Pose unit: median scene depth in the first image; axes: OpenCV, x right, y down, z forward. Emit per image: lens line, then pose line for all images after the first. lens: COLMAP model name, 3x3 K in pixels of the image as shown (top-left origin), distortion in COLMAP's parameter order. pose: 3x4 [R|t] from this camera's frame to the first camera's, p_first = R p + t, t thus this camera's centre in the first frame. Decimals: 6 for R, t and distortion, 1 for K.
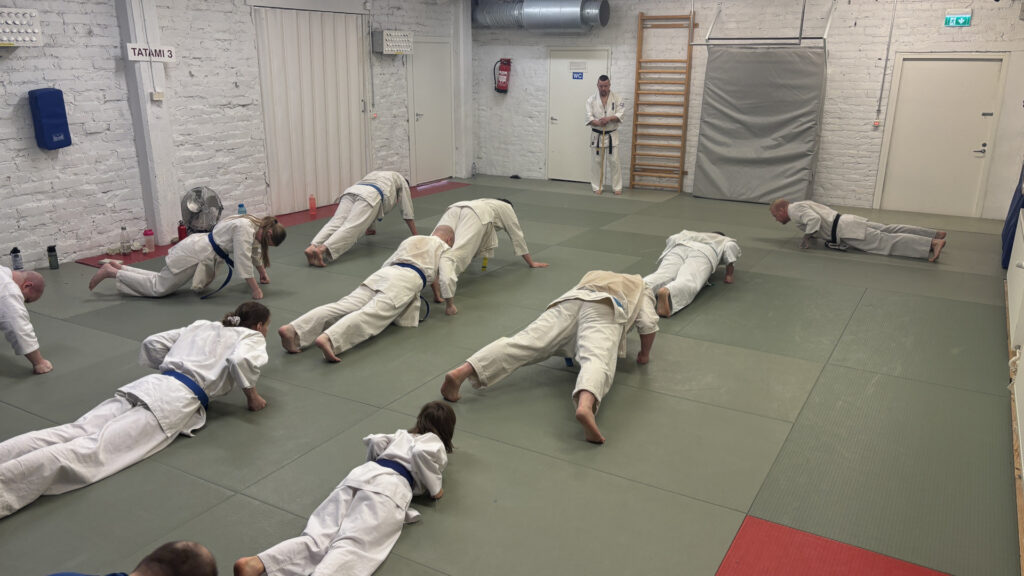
lens RADIAL K [[767.2, 0, 510.9], [0, 767.2, 287.2], [0, 0, 1]] dist [0.010495, 0.001700]
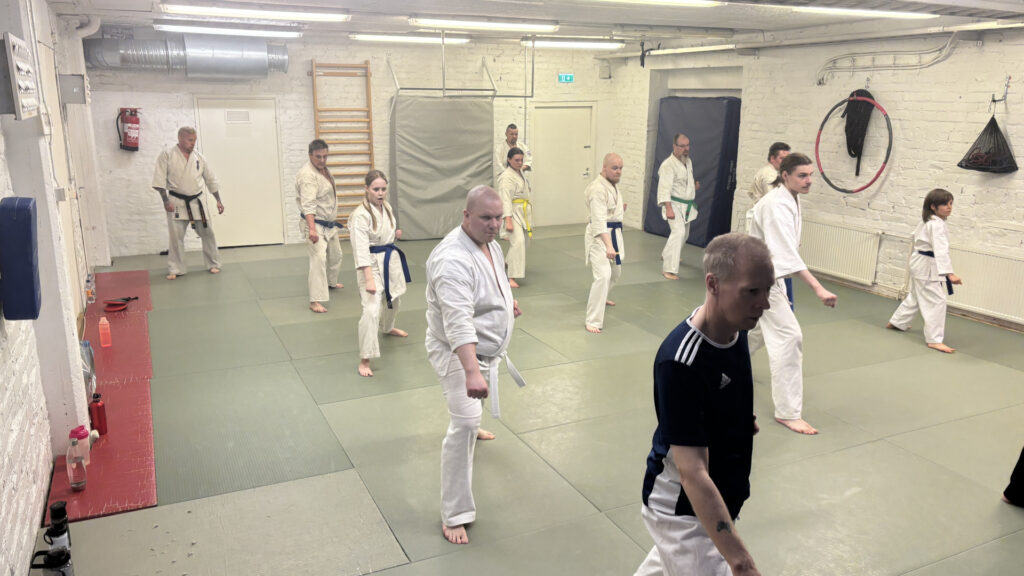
lens RADIAL K [[767.2, 0, 511.5], [0, 767.2, 290.6], [0, 0, 1]] dist [0.010495, 0.001700]
pose [[0.593565, -0.200638, 0.779374, -0.478532], [0.228221, 0.970633, 0.076063, -0.097082], [-0.771748, 0.132722, 0.621924, 0.259498]]
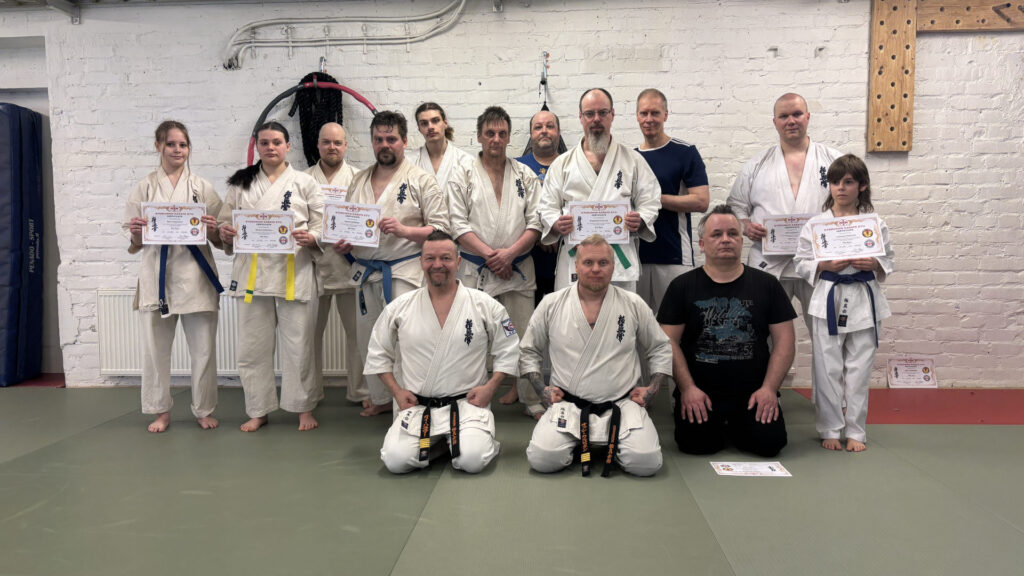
lens RADIAL K [[767.2, 0, 514.3], [0, 767.2, 290.5], [0, 0, 1]] dist [0.010495, 0.001700]
pose [[-0.422170, -0.047223, 0.905286, -0.138792], [0.265459, 0.948425, 0.173267, -0.075619], [-0.866778, 0.313464, -0.387861, 0.554569]]
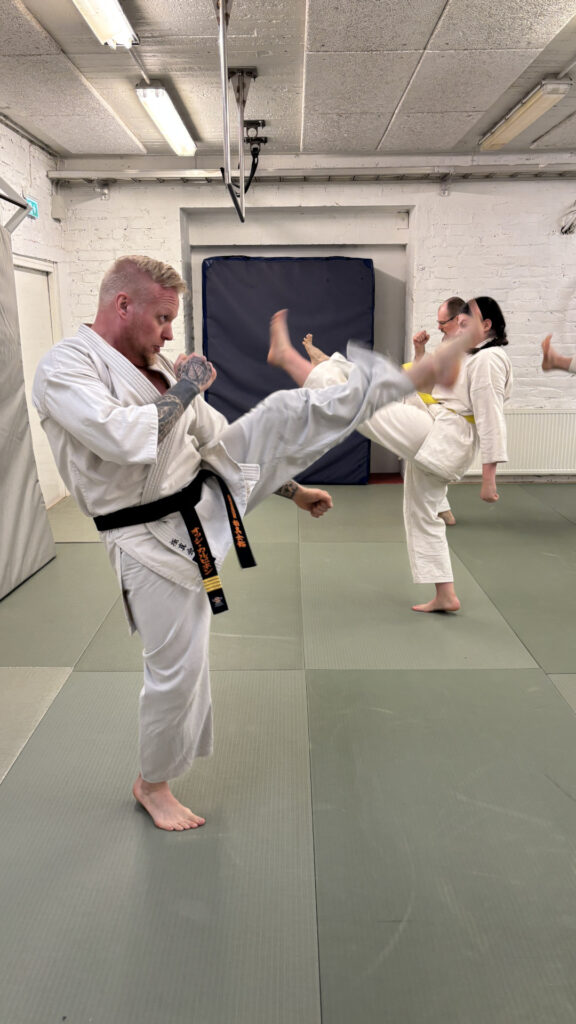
lens RADIAL K [[767.2, 0, 286.0], [0, 767.2, 511.3], [0, 0, 1]] dist [0.010495, 0.001700]
pose [[-0.461563, -0.211408, 0.861549, -0.092031], [0.258393, 0.897038, 0.358547, -0.247999], [-0.848642, 0.388111, -0.359413, 0.967274]]
